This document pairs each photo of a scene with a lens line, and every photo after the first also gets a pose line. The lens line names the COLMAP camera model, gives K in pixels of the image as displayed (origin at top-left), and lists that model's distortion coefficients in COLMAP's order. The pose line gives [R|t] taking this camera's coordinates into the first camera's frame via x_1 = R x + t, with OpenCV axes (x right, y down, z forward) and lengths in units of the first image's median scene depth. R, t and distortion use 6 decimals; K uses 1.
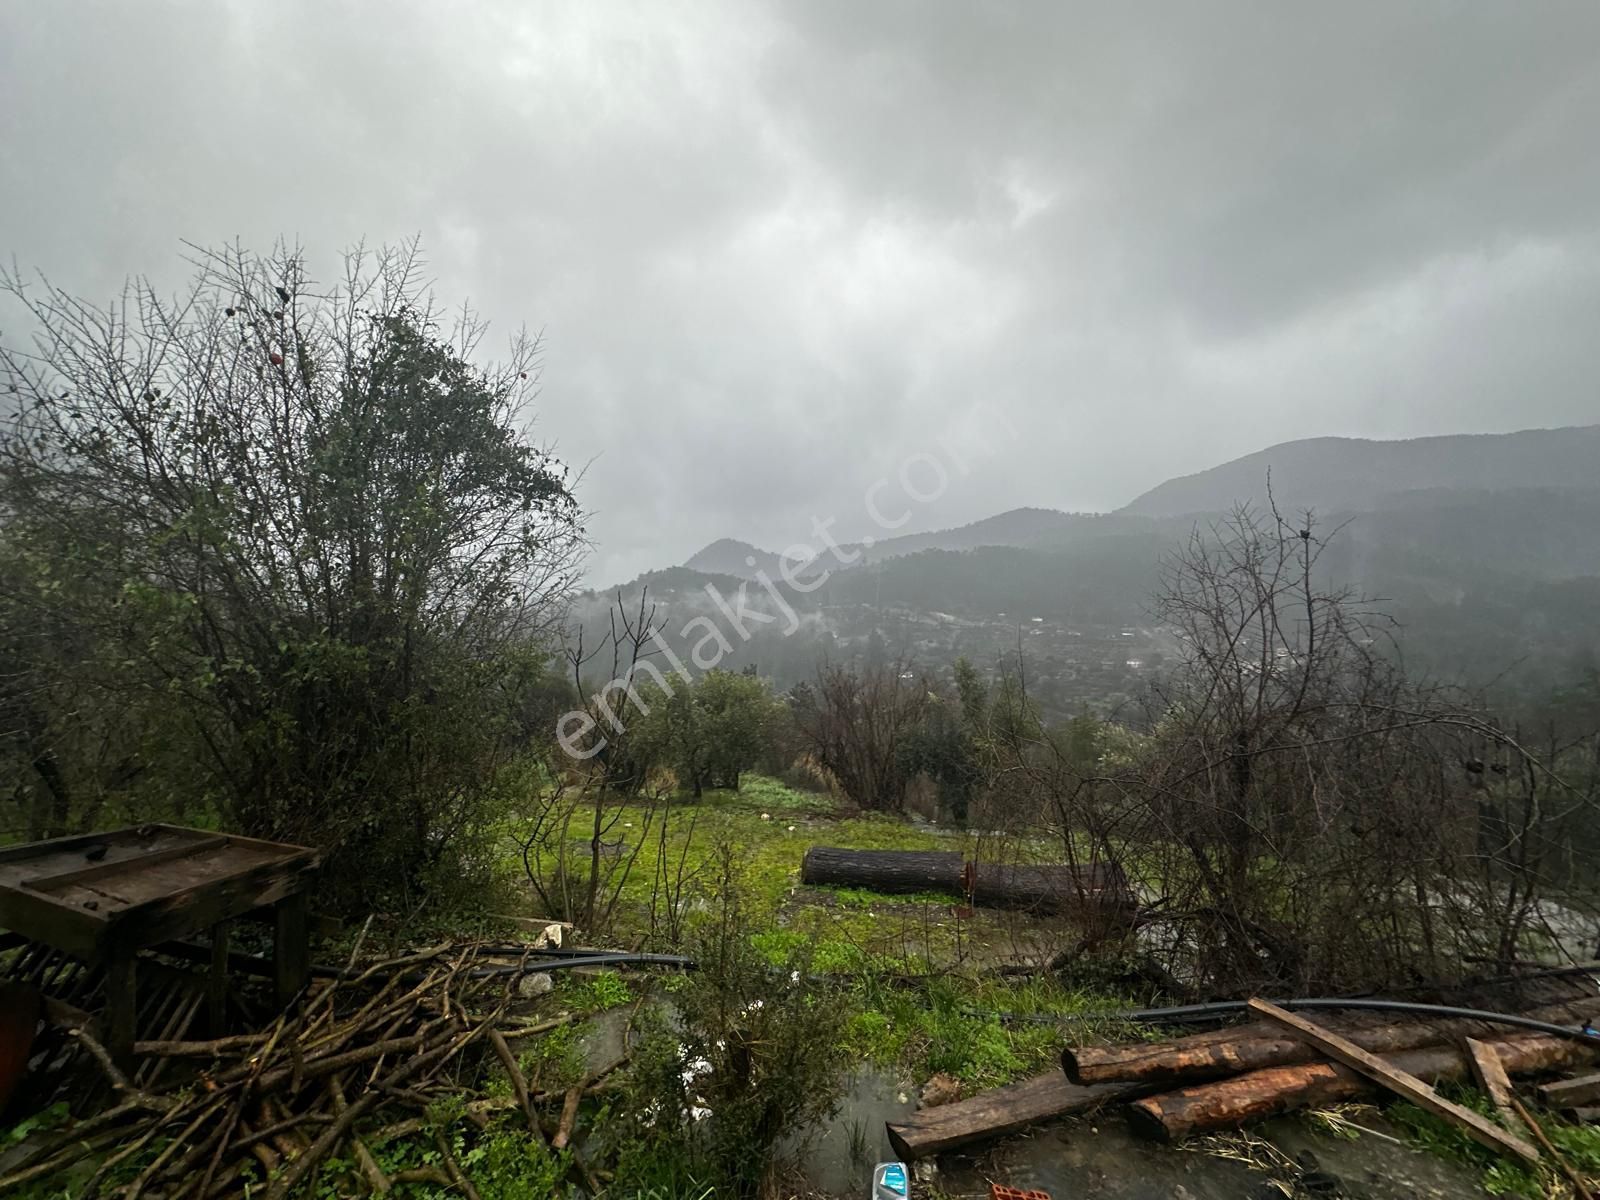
lens RADIAL K [[637.1, 0, 797.9], [0, 637.1, 602.2], [0, 0, 1]] dist [-0.002920, 0.000656]
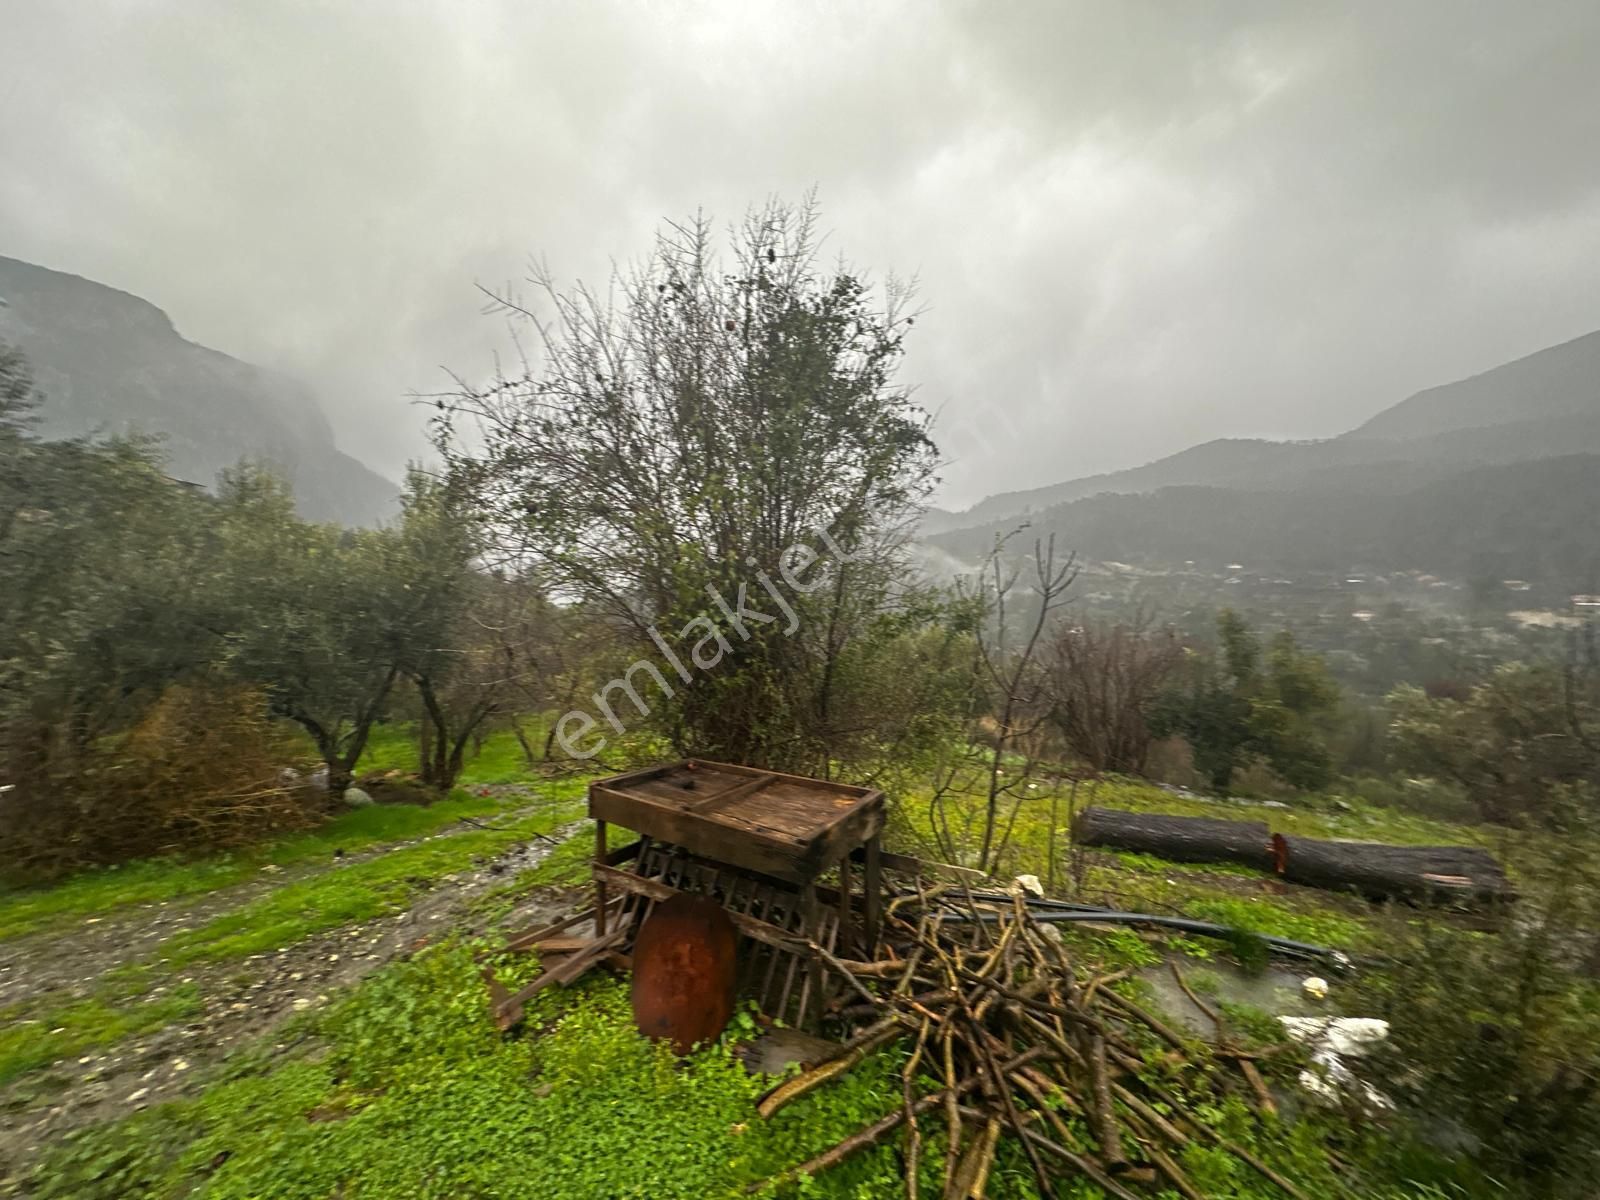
lens RADIAL K [[637.1, 0, 798.7], [0, 637.1, 601.2], [0, 0, 1]] dist [-0.002920, 0.000656]
pose [[0.971707, -0.014057, -0.235772, -0.483060], [0.030030, 0.997479, 0.064294, 0.004991], [0.234274, -0.069555, 0.969679, -0.018010]]
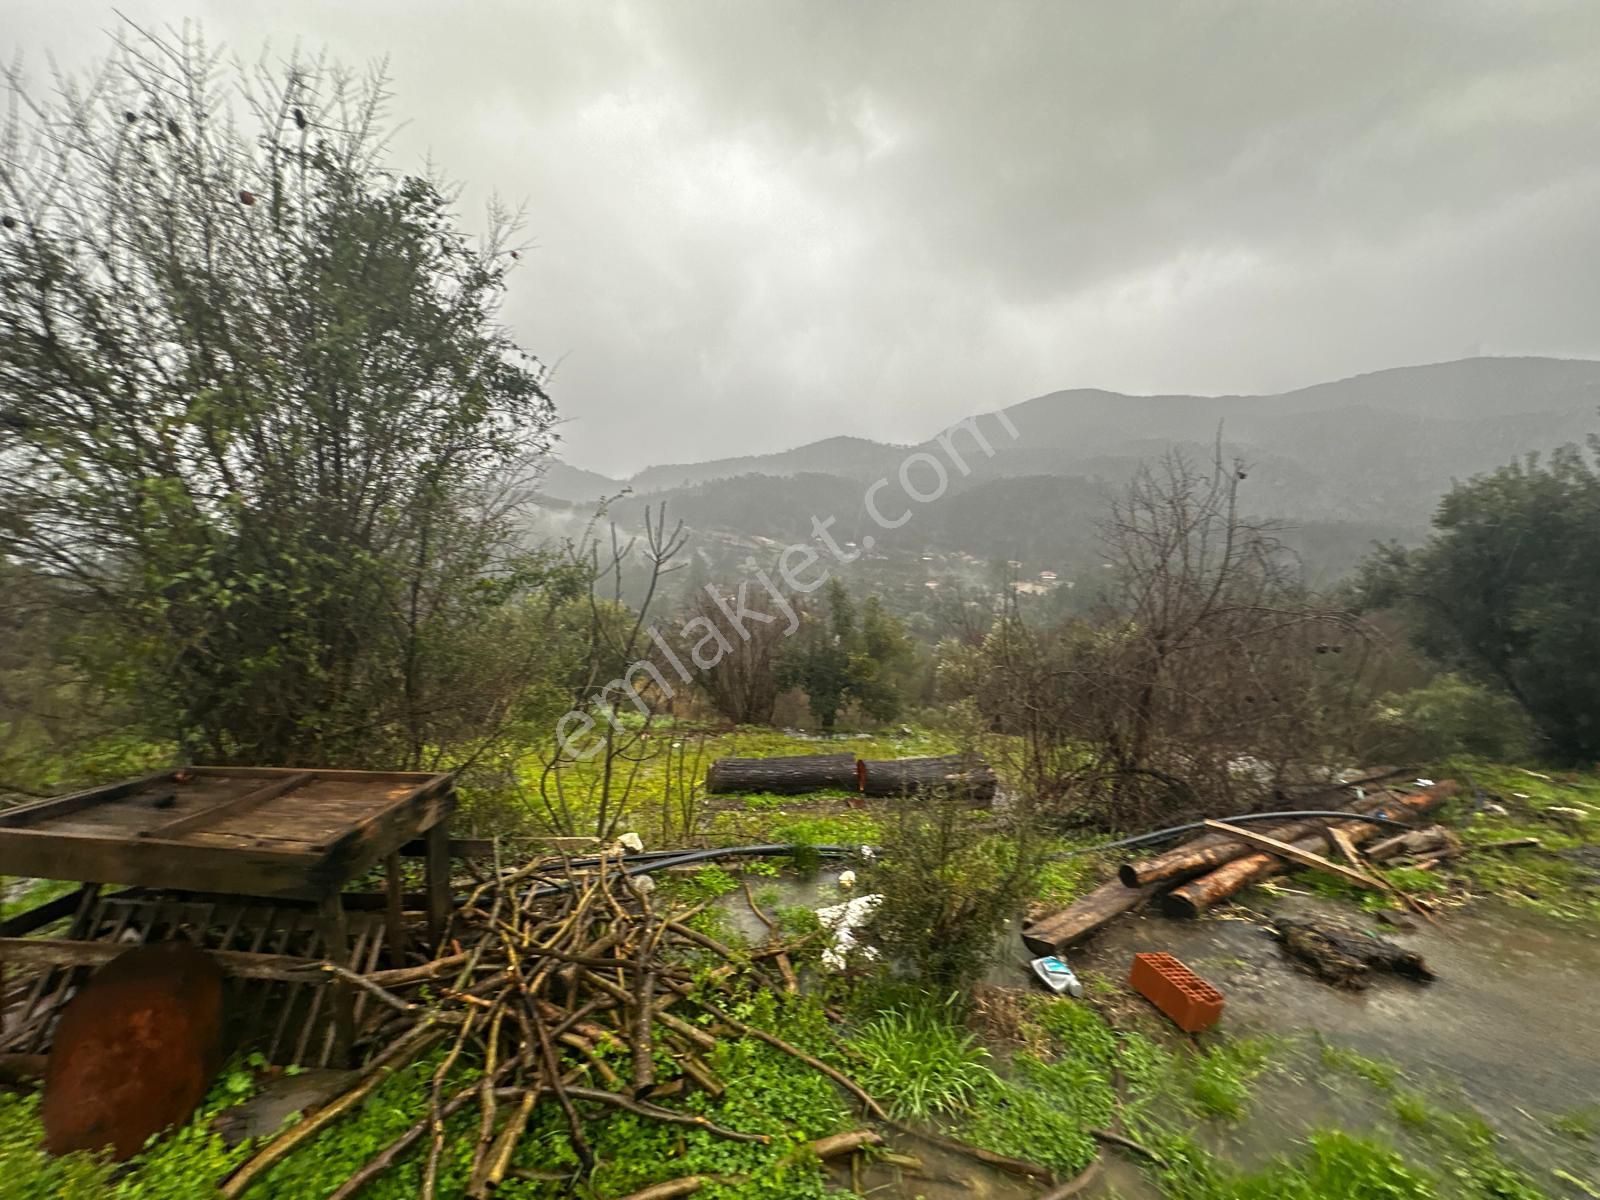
lens RADIAL K [[637.1, 0, 798.2], [0, 637.1, 600.9], [0, 0, 1]] dist [-0.002920, 0.000656]
pose [[0.961031, -0.013453, 0.276111, -0.393234], [-0.019152, 0.993175, 0.115050, 0.013698], [-0.275775, -0.115855, 0.954215, -0.006023]]
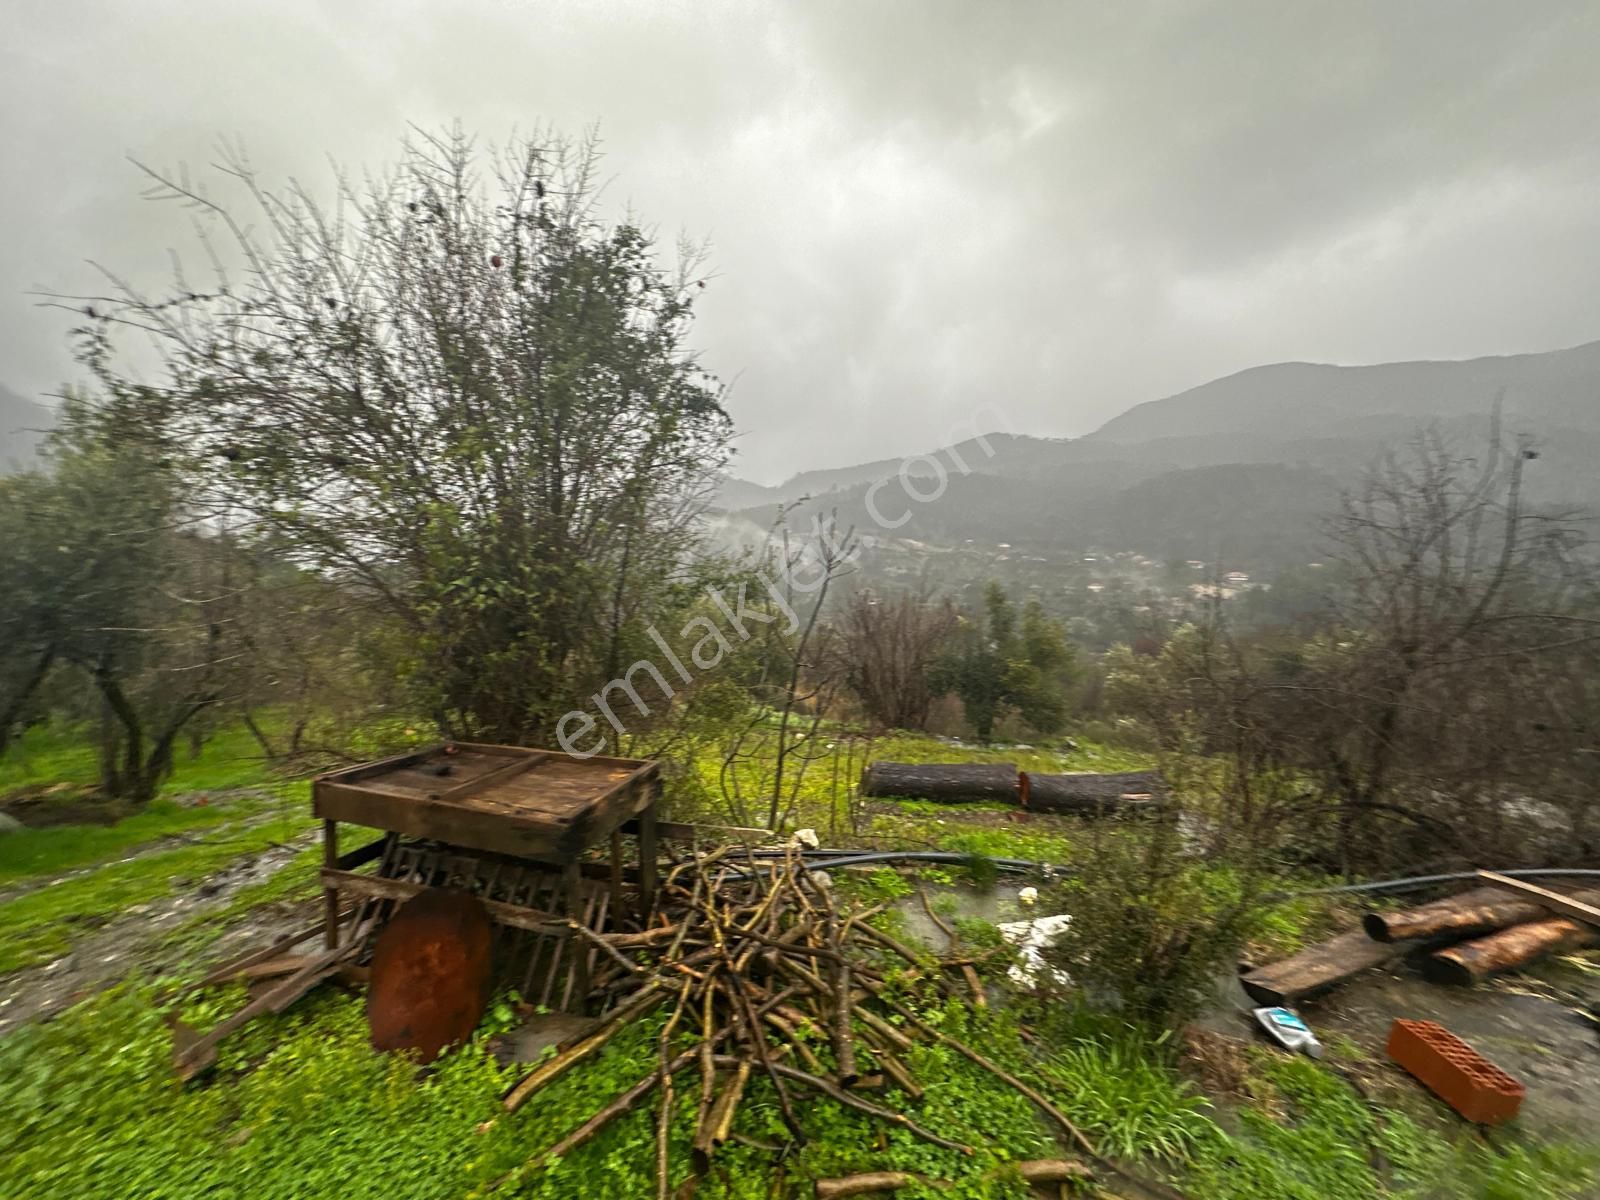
lens RADIAL K [[637.1, 0, 798.7], [0, 637.1, 600.9], [0, 0, 1]] dist [-0.002920, 0.000656]
pose [[0.998661, -0.009481, 0.050850, -0.437855], [0.003731, 0.993702, 0.111990, 0.010809], [-0.051592, -0.111650, 0.992407, -0.008015]]
